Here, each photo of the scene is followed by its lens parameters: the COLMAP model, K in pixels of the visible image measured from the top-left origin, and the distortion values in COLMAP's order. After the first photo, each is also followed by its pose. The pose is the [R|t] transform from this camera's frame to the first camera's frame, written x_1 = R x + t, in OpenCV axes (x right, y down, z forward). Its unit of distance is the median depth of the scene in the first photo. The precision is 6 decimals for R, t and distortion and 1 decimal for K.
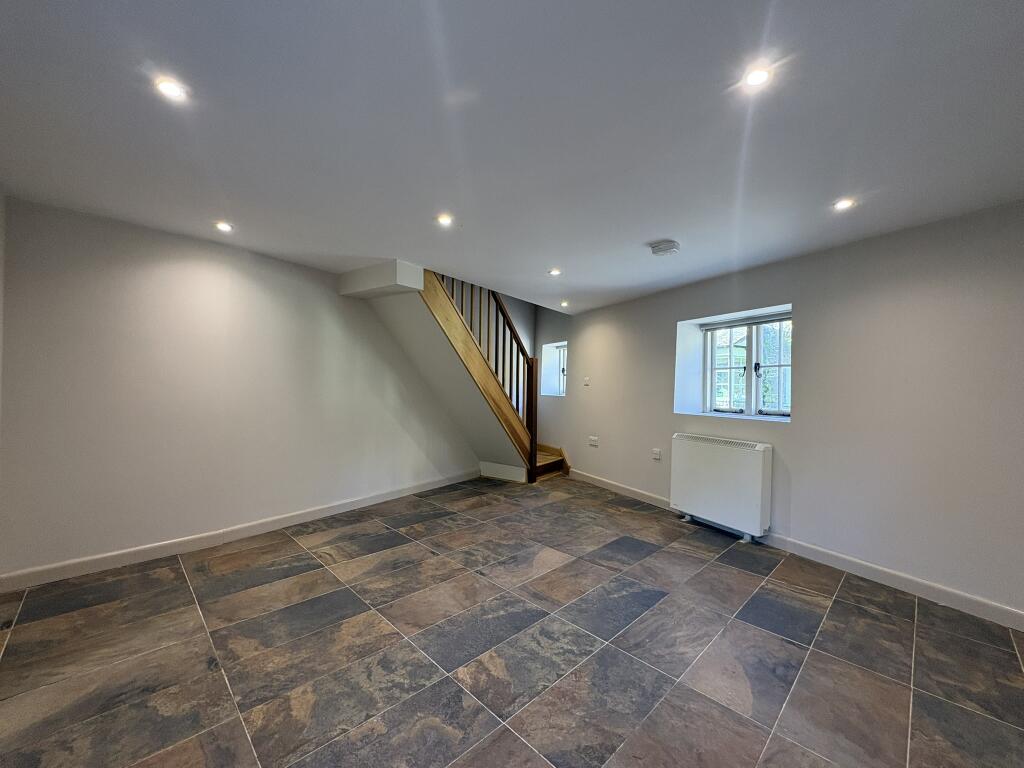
lens RADIAL K [[407.4, 0, 510.0], [0, 407.4, 386.2], [0, 0, 1]] dist [-0.000761, -0.000046]
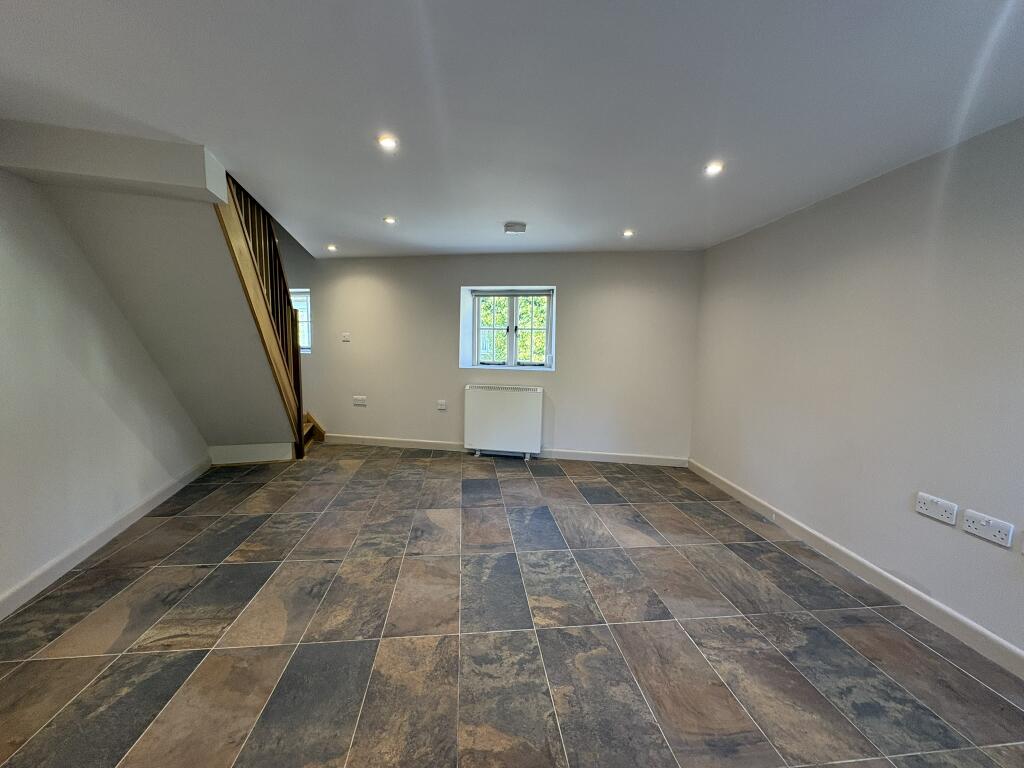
lens RADIAL K [[407.4, 0, 510.7], [0, 407.4, 385.2], [0, 0, 1]] dist [-0.000761, -0.000046]
pose [[0.611918, -0.092539, 0.785489, -0.512599], [-0.010918, 0.992049, 0.125380, -0.037401], [-0.790846, -0.085298, 0.606042, 0.233993]]
